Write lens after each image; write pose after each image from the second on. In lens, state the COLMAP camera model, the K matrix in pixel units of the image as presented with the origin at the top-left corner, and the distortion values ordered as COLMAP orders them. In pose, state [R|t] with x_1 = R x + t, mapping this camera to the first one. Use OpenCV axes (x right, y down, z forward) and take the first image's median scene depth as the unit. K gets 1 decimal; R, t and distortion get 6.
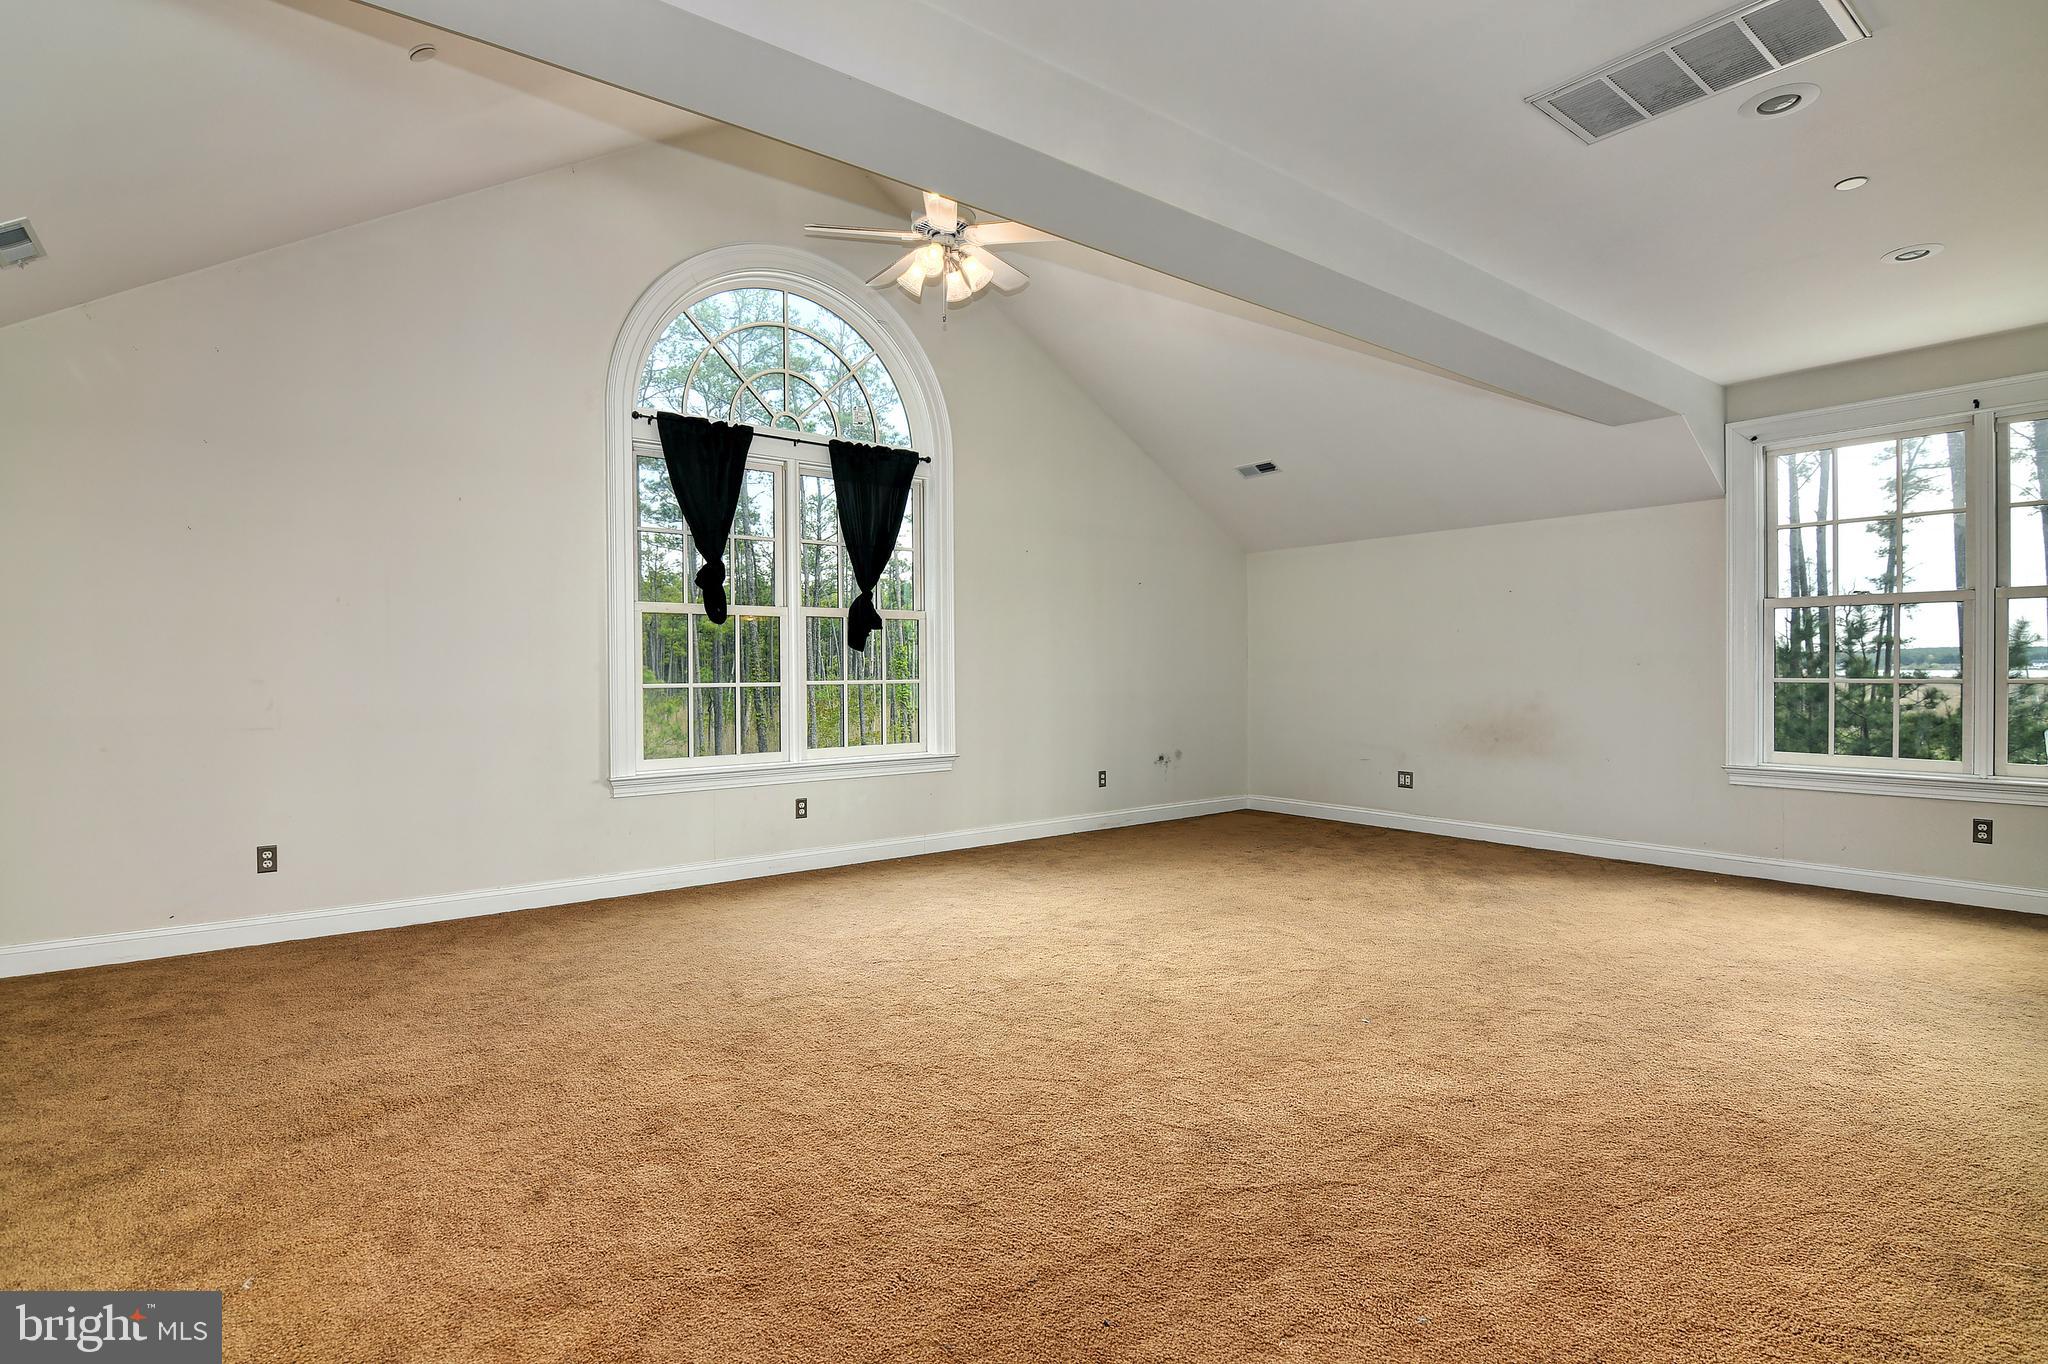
lens RADIAL K [[987.0, 0, 1023.6], [0, 987.0, 677.9], [0, 0, 1]] dist [-0.026149, -0.001892]
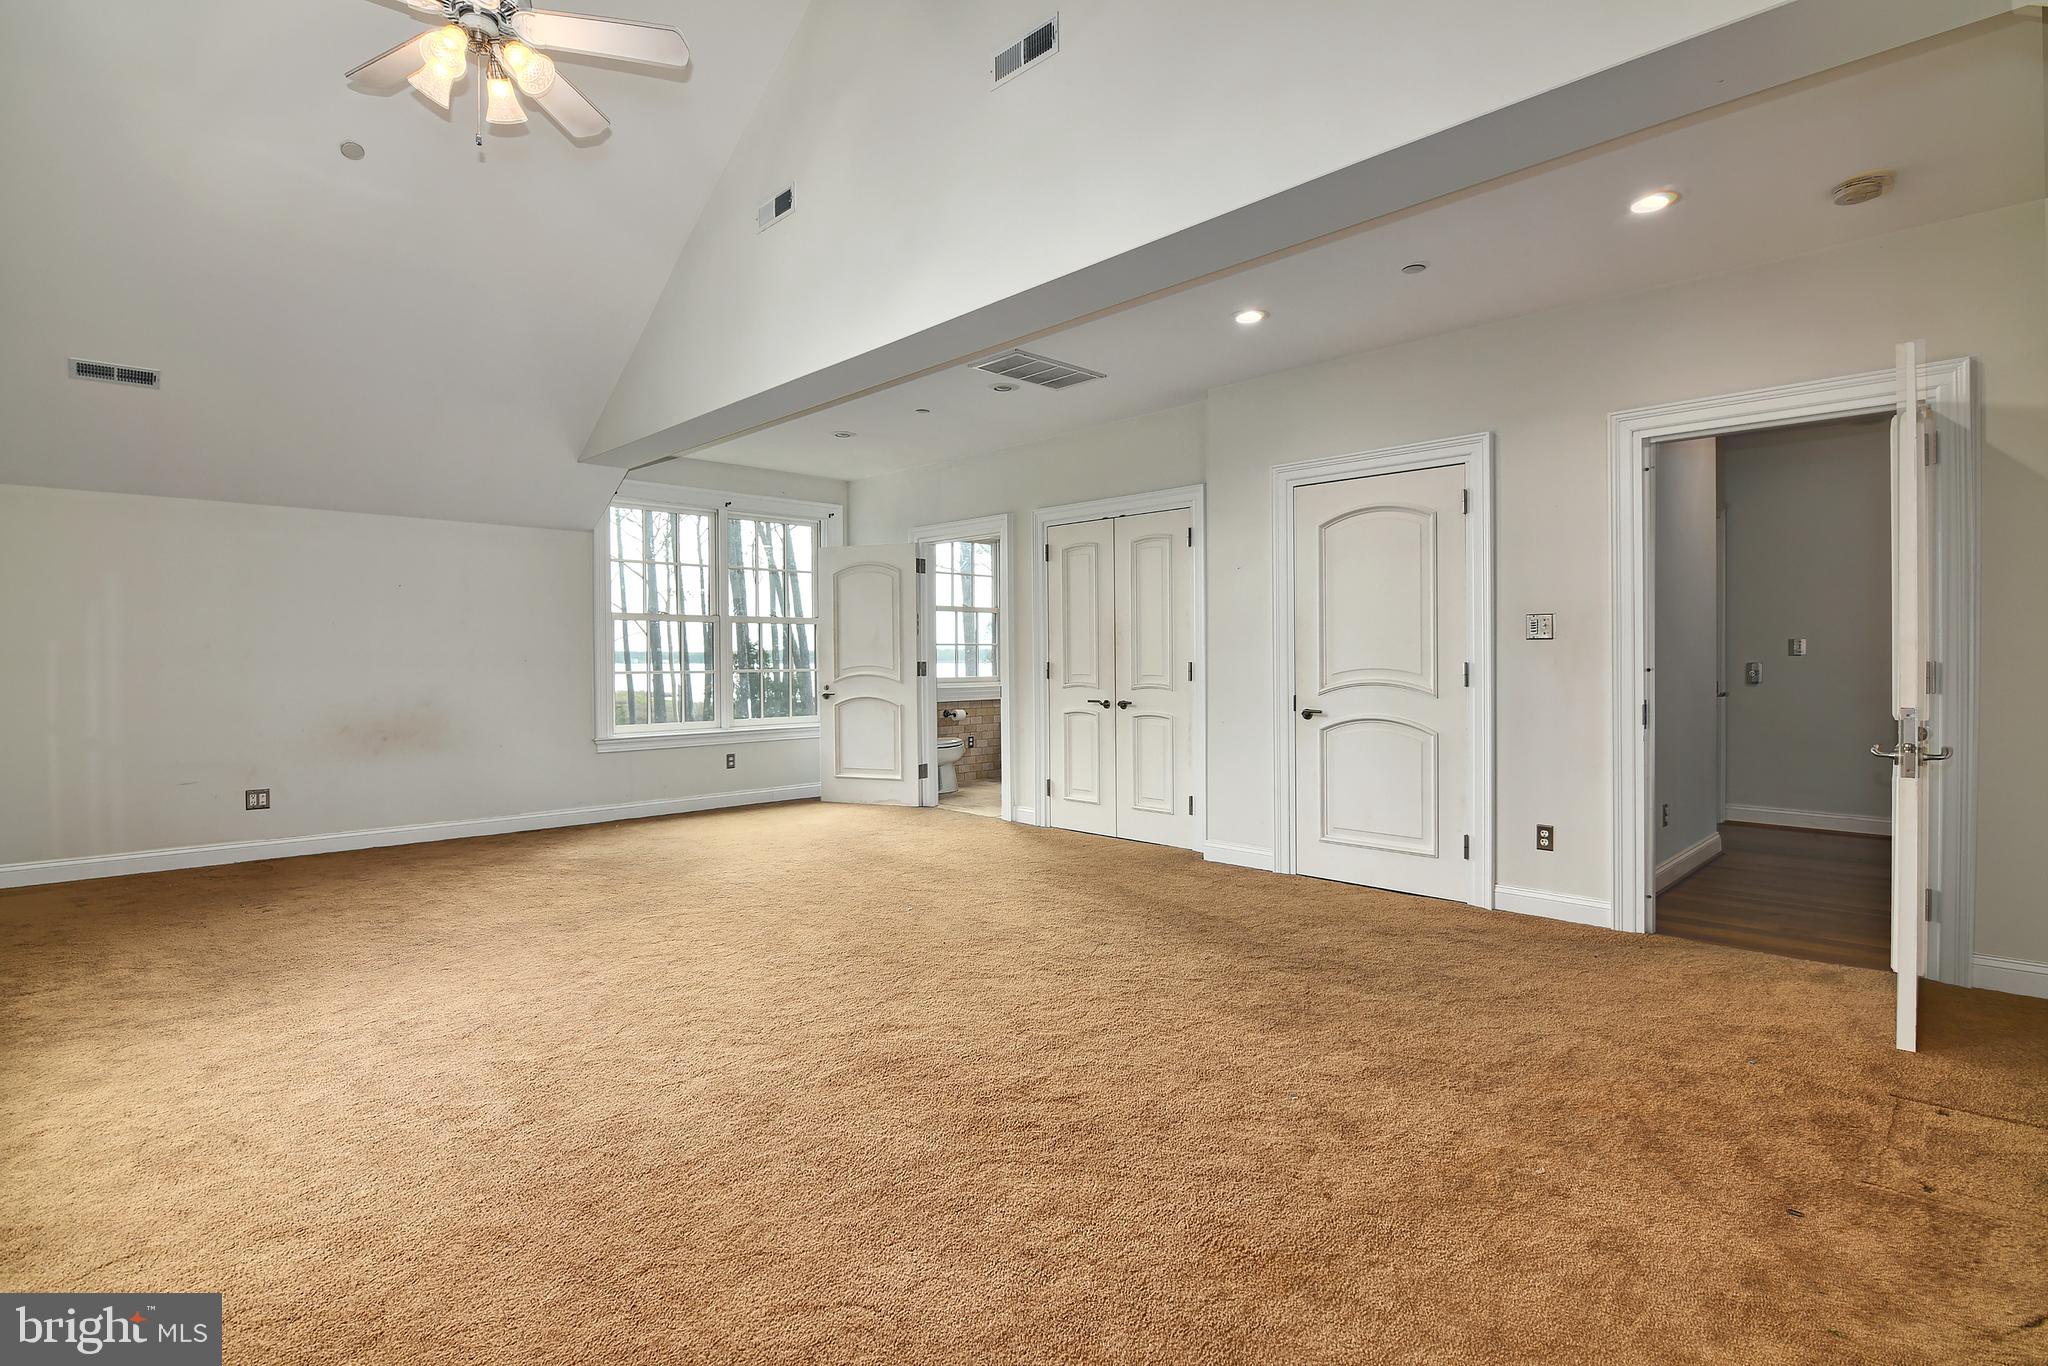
lens RADIAL K [[987.0, 0, 1021.1], [0, 987.0, 677.1], [0, 0, 1]] dist [-0.026149, -0.001892]
pose [[-0.120239, -0.009611, 0.992698, -0.607817], [0.015070, 0.999820, 0.011505, 0.001051], [-0.992631, 0.016344, -0.120072, 0.556370]]
